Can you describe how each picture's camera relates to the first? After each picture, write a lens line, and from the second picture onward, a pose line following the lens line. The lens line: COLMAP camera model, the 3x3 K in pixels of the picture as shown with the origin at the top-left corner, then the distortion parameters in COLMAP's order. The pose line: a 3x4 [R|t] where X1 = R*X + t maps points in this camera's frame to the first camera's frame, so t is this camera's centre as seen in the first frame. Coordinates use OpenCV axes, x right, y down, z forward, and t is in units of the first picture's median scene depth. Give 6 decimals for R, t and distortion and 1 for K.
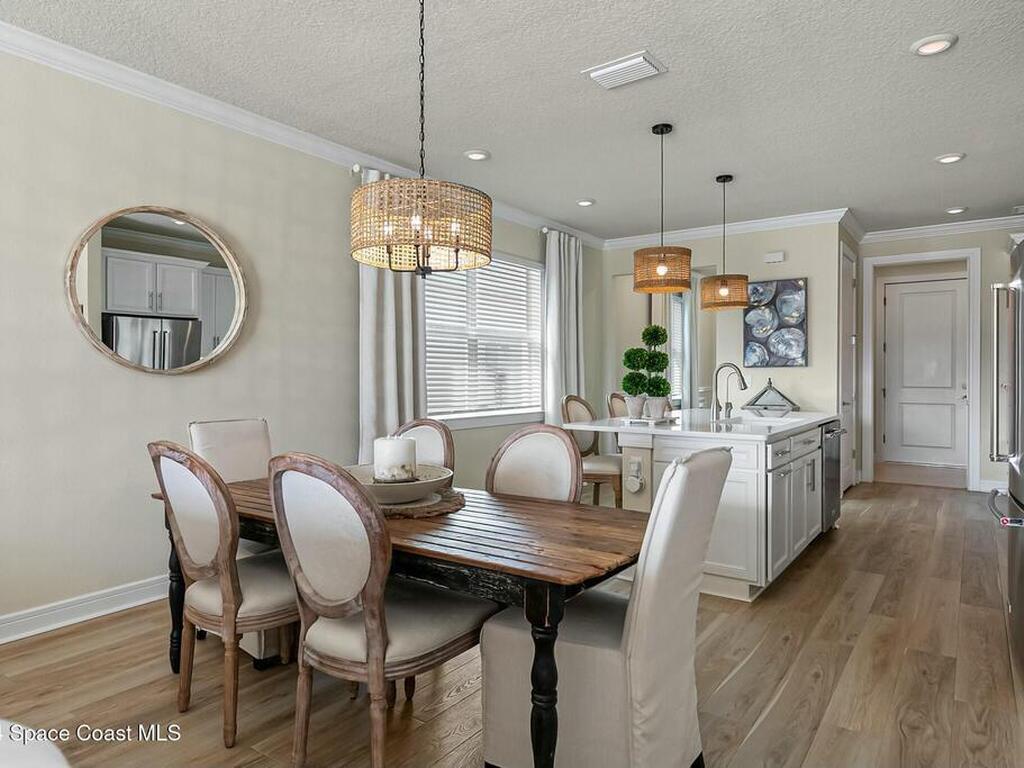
lens RADIAL K [[653.2, 0, 515.2], [0, 653.2, 366.8], [0, 0, 1]] dist [-0.000312, -0.006982]
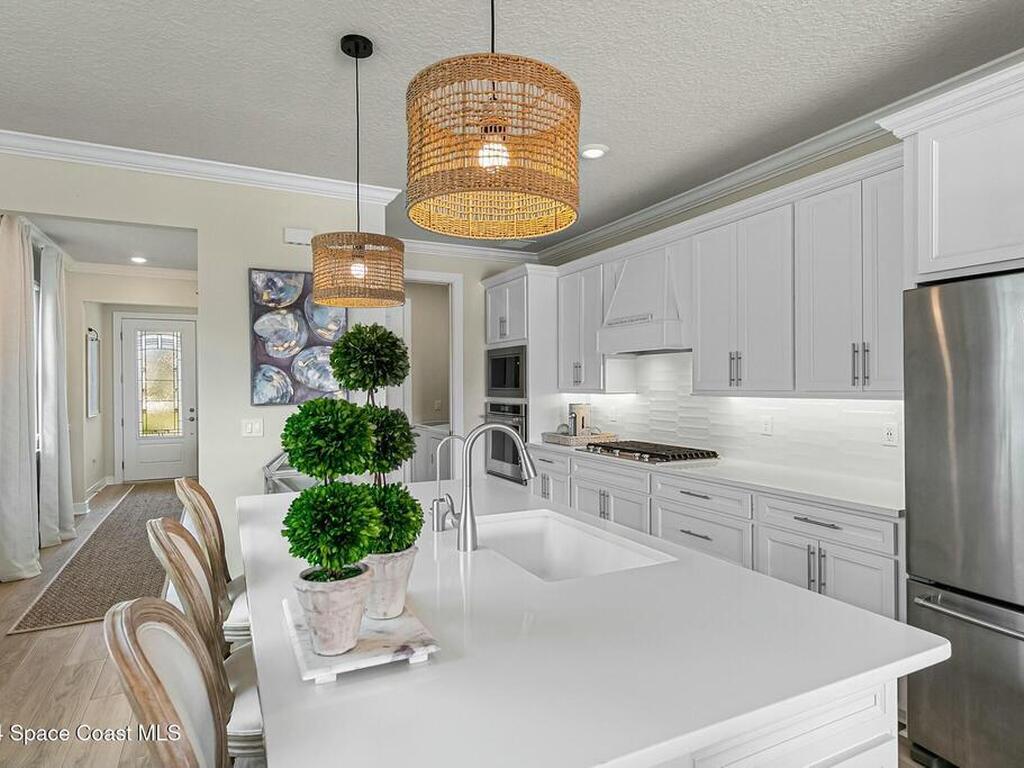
lens RADIAL K [[580.2, 0, 491.8], [0, 580.2, 384.4], [0, 0, 1]] dist [-0.005409, 0.001850]
pose [[0.493794, 0.000027, 0.869579, -0.013678], [-0.005437, 0.999981, 0.003057, -0.022661], [-0.869562, -0.006237, 0.493785, 0.552055]]
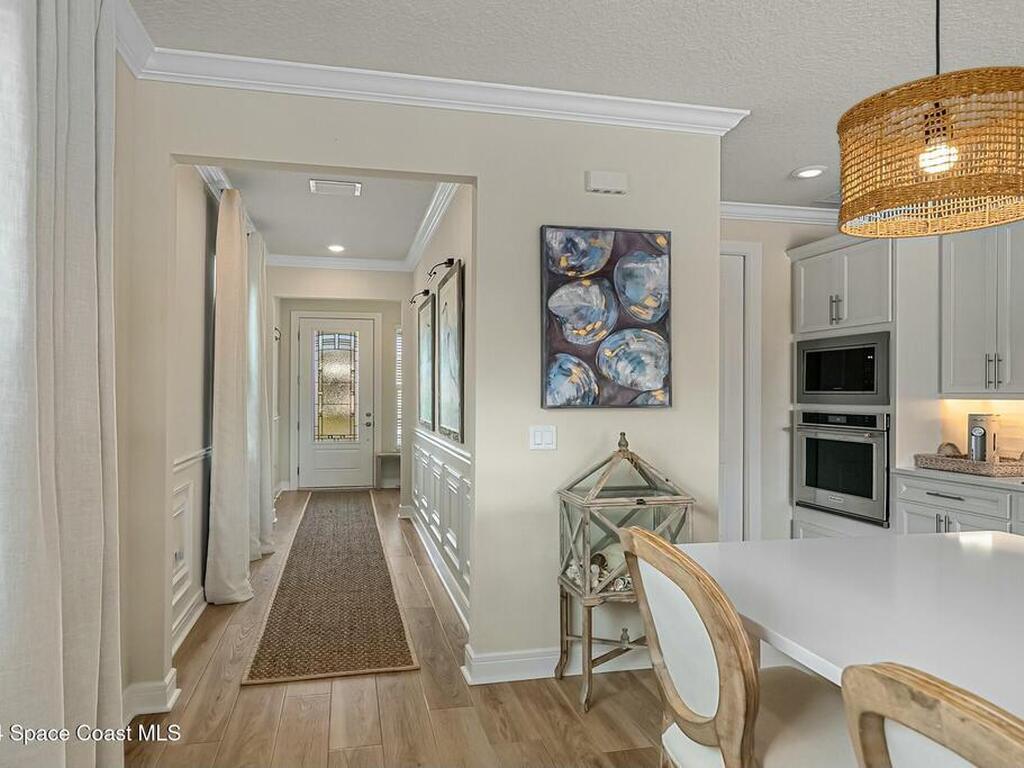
lens RADIAL K [[595.2, 0, 511.1], [0, 595.2, 386.8], [0, 0, 1]] dist [0.000491, 0.004004]
pose [[0.637588, 0.016481, 0.770201, 0.012127], [-0.017897, 0.999818, -0.006579, -0.011006], [-0.770170, -0.009590, 0.637767, 0.781058]]
